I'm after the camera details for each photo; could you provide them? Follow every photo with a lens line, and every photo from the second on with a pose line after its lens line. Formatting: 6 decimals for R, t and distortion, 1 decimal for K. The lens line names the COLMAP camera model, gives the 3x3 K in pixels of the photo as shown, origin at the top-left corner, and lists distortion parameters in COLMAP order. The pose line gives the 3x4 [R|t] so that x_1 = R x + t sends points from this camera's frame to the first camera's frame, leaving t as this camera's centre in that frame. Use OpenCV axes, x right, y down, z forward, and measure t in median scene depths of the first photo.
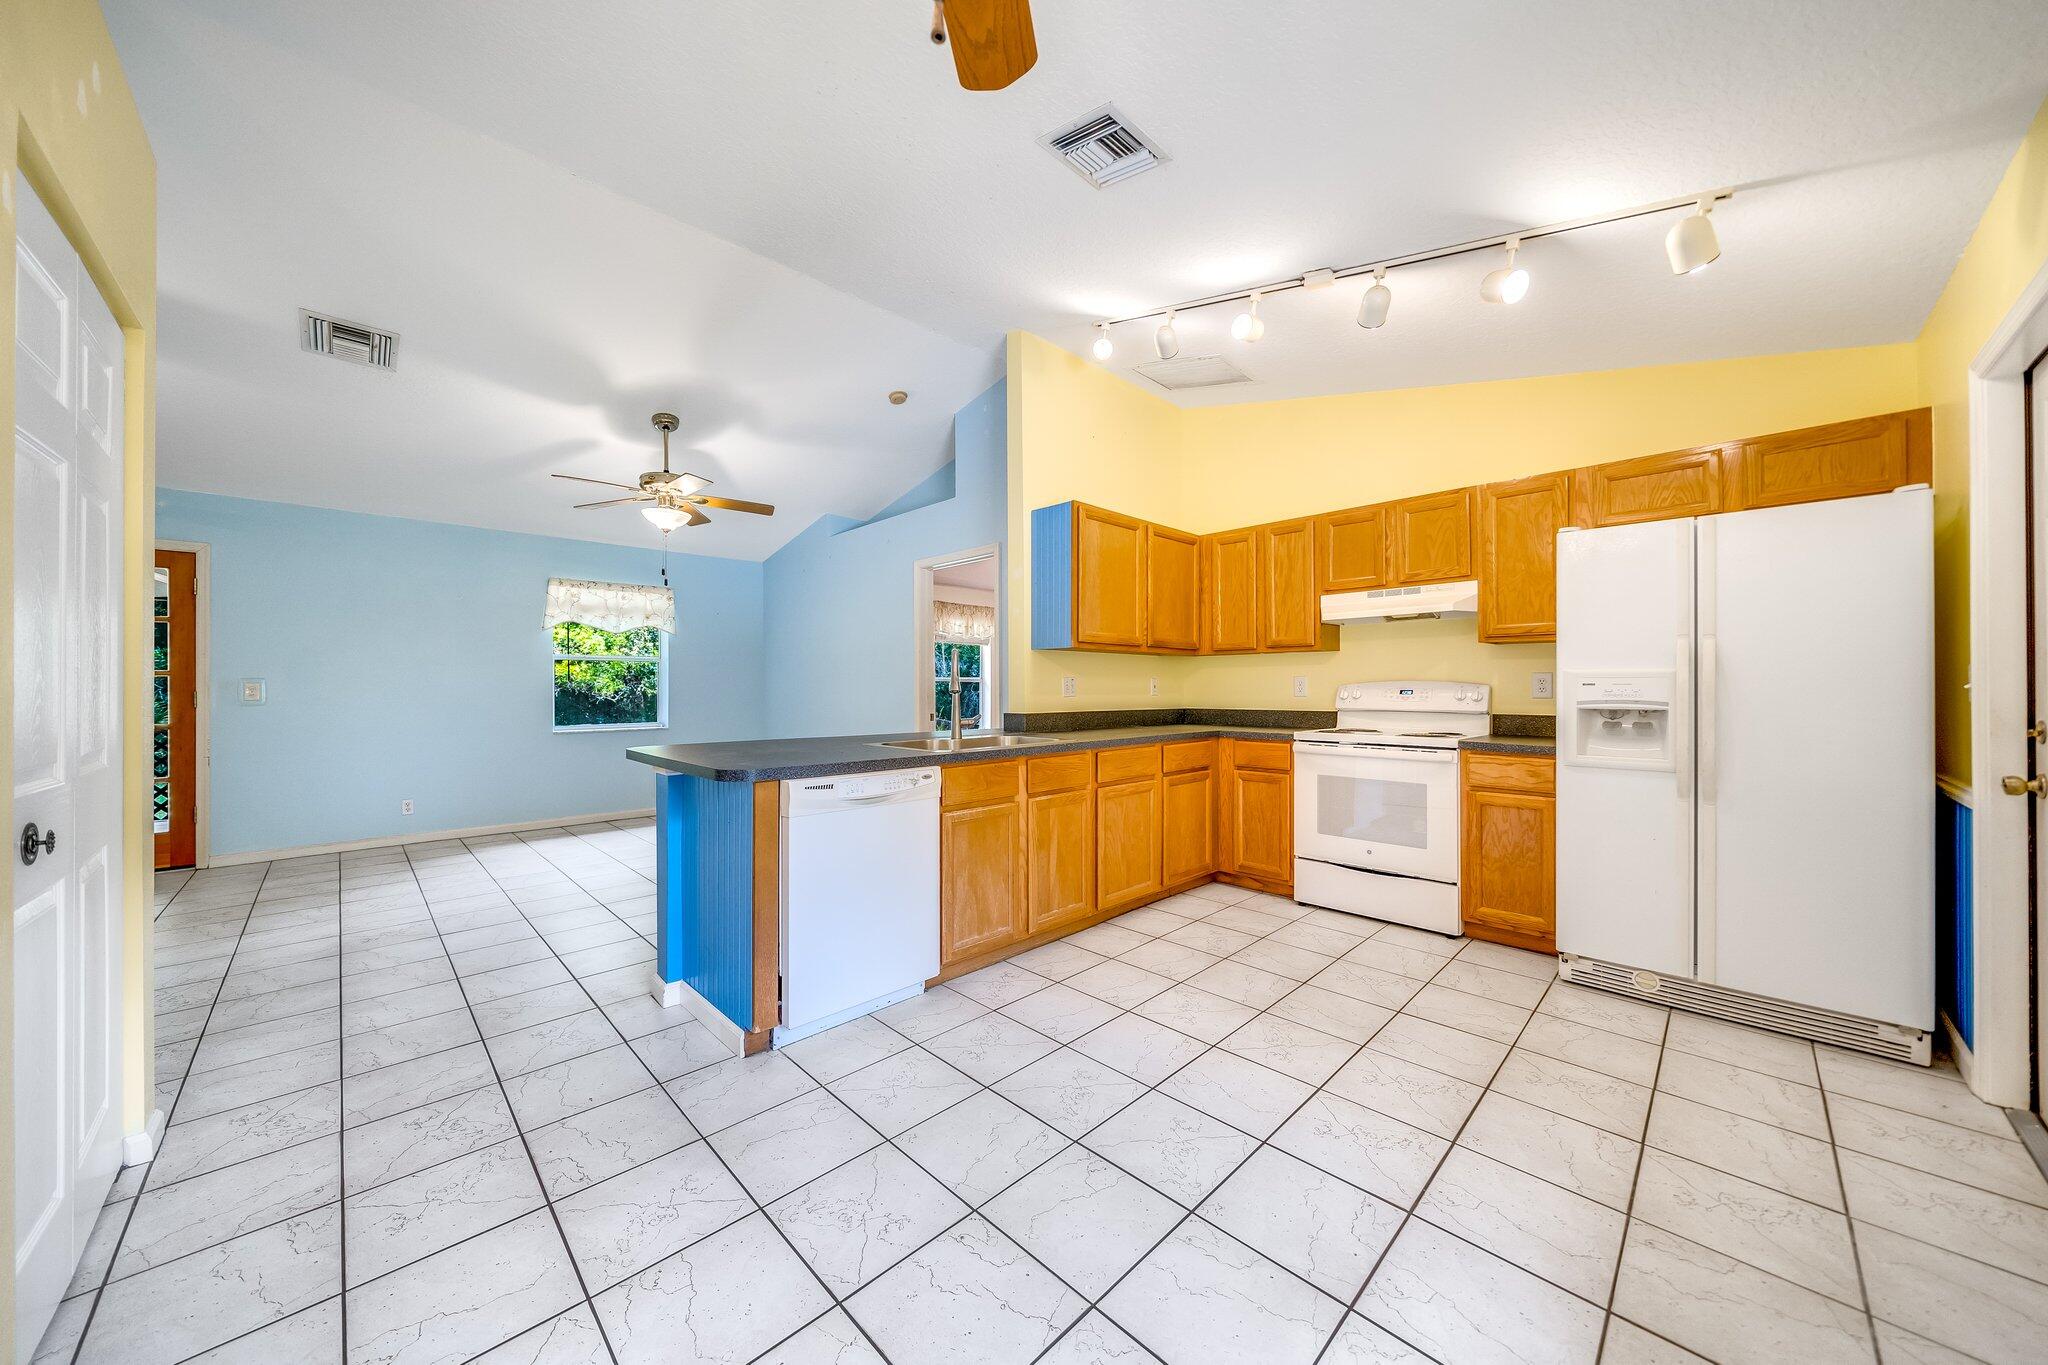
lens RADIAL K [[708.5, 0, 1012.1], [0, 708.5, 680.2], [0, 0, 1]] dist [-0.005300, 0.000016]
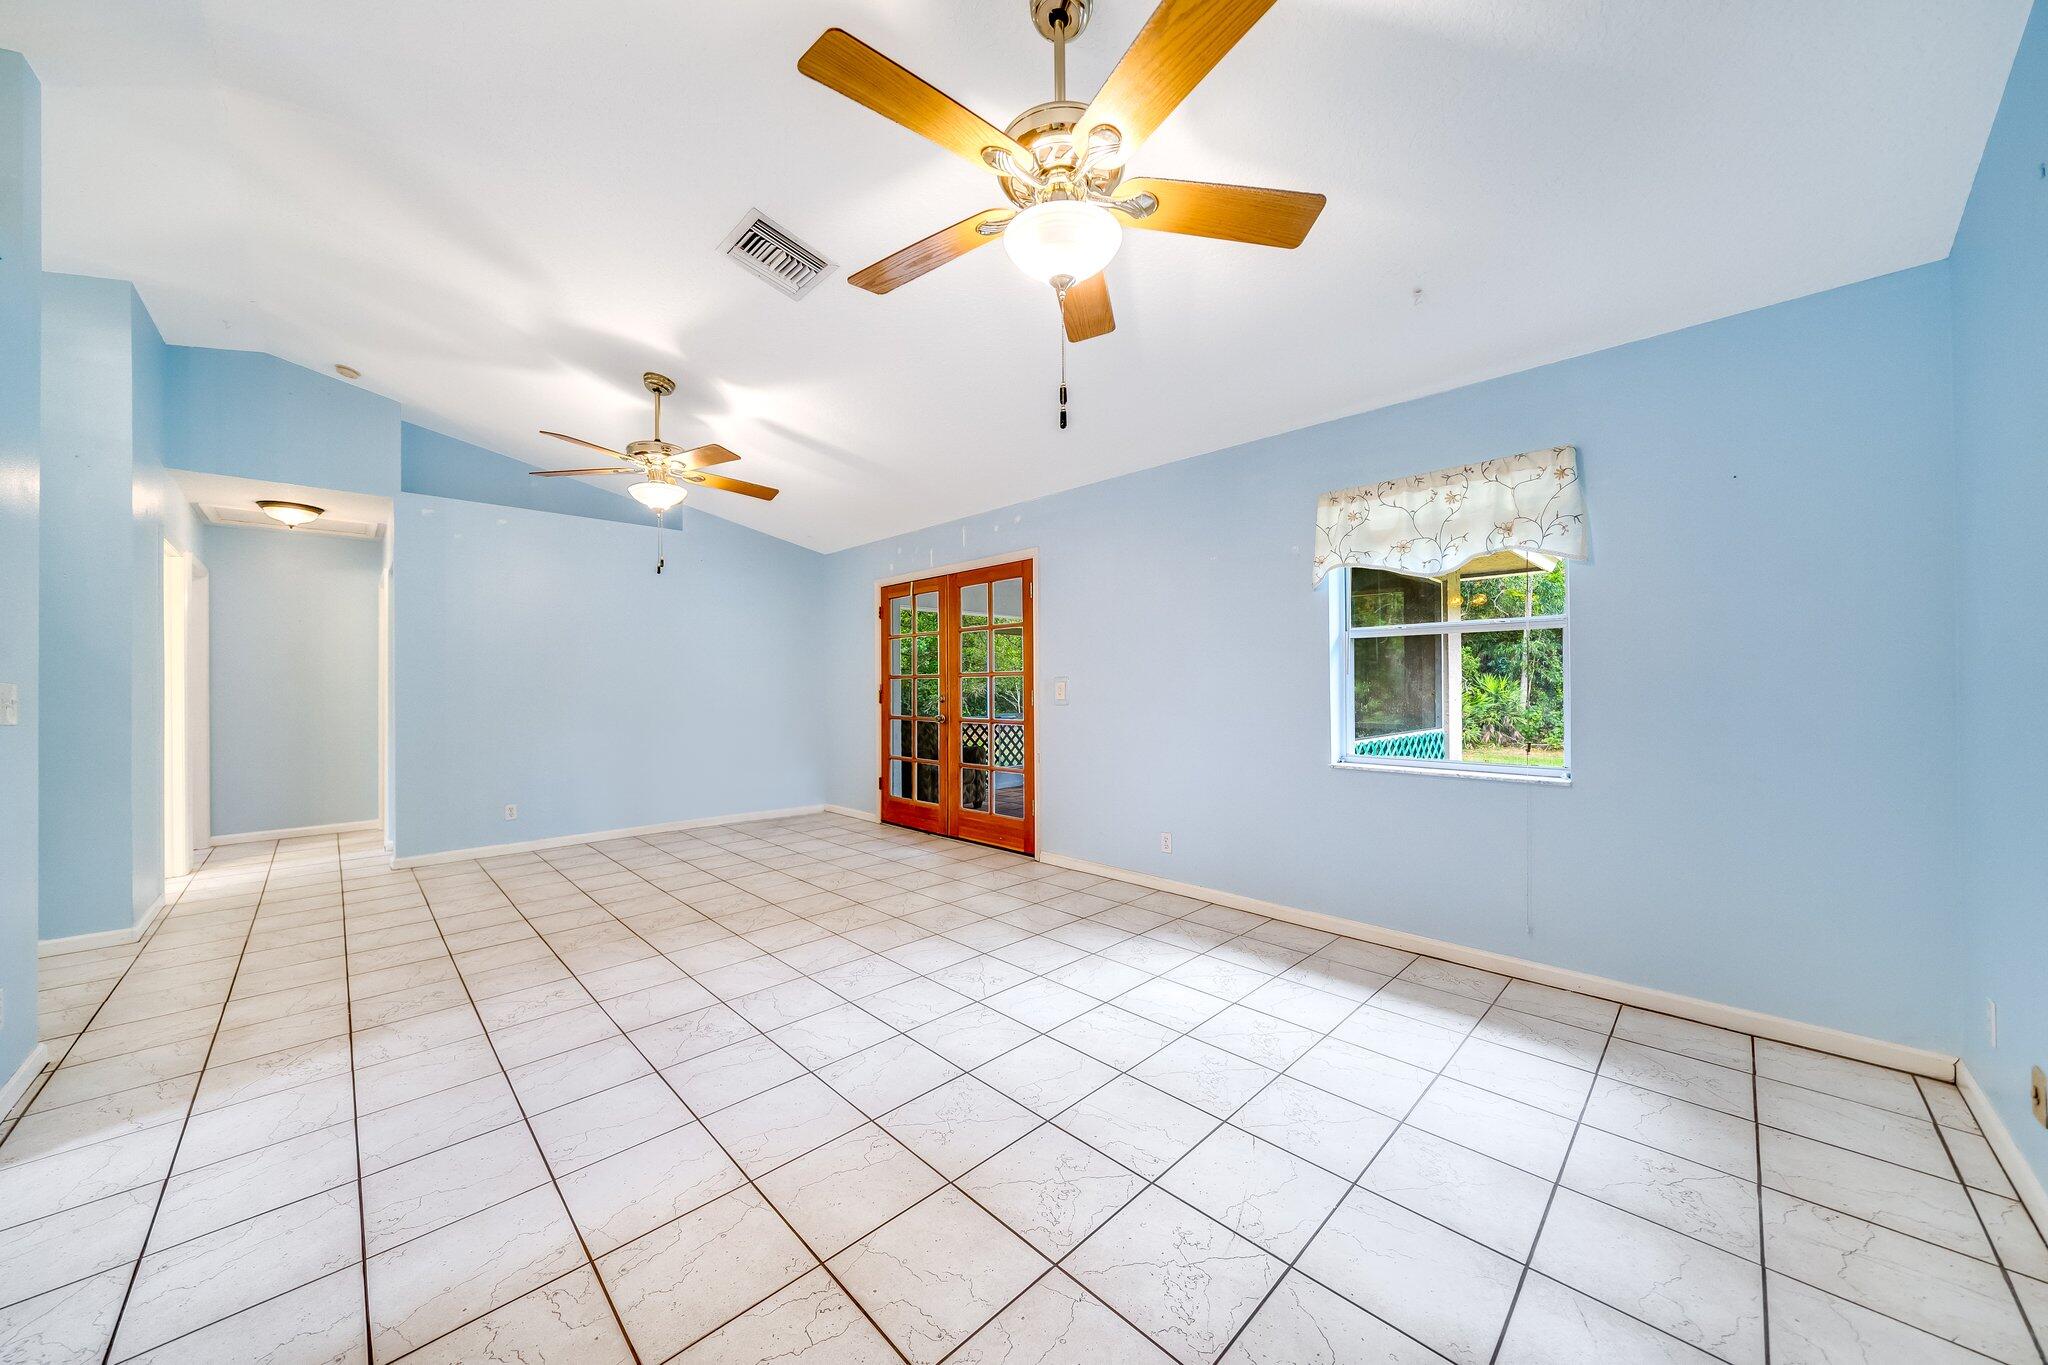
lens RADIAL K [[708.5, 0, 1012.1], [0, 708.5, 680.2], [0, 0, 1]] dist [-0.005300, 0.000016]
pose [[0.009490, -0.005883, -0.999938, -0.109818], [0.026008, 0.999646, -0.005634, 0.002995], [0.999617, -0.025953, 0.009640, 0.963839]]
